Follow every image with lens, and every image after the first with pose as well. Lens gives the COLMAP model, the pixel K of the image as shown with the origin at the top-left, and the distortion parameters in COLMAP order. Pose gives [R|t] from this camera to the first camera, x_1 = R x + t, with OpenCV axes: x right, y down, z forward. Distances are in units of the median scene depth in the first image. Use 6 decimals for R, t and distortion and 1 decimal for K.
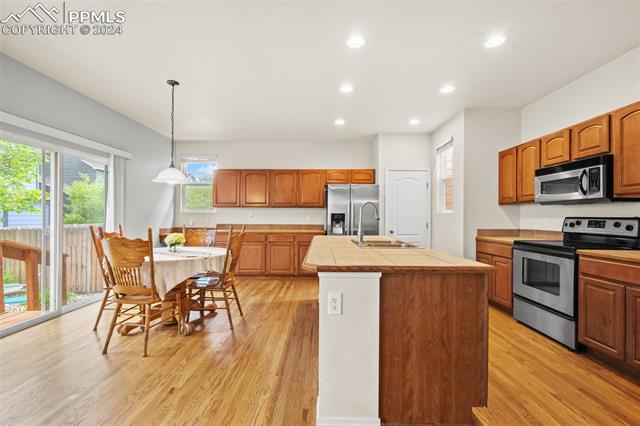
lens RADIAL K [[273.1, 0, 317.9], [0, 273.1, 215.8], [0, 0, 1]] dist [-0.001266, -0.000192]
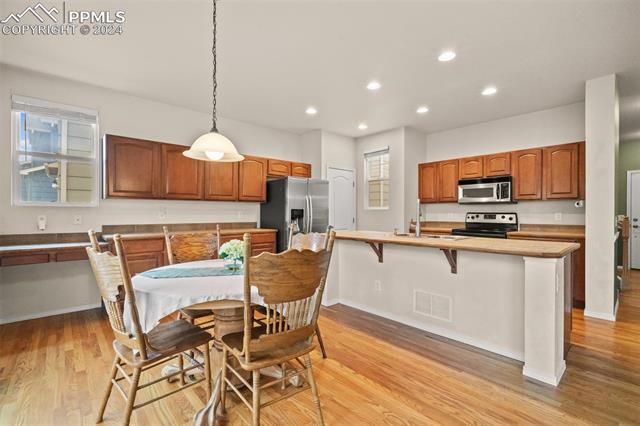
lens RADIAL K [[286.1, 0, 318.1], [0, 286.1, 213.8], [0, 0, 1]] dist [0.000500, 0.000209]
pose [[0.737793, -0.006141, 0.674999, -0.739003], [0.000847, 0.999966, 0.008173, -0.002502], [-0.675026, -0.005458, 0.737774, 0.345900]]
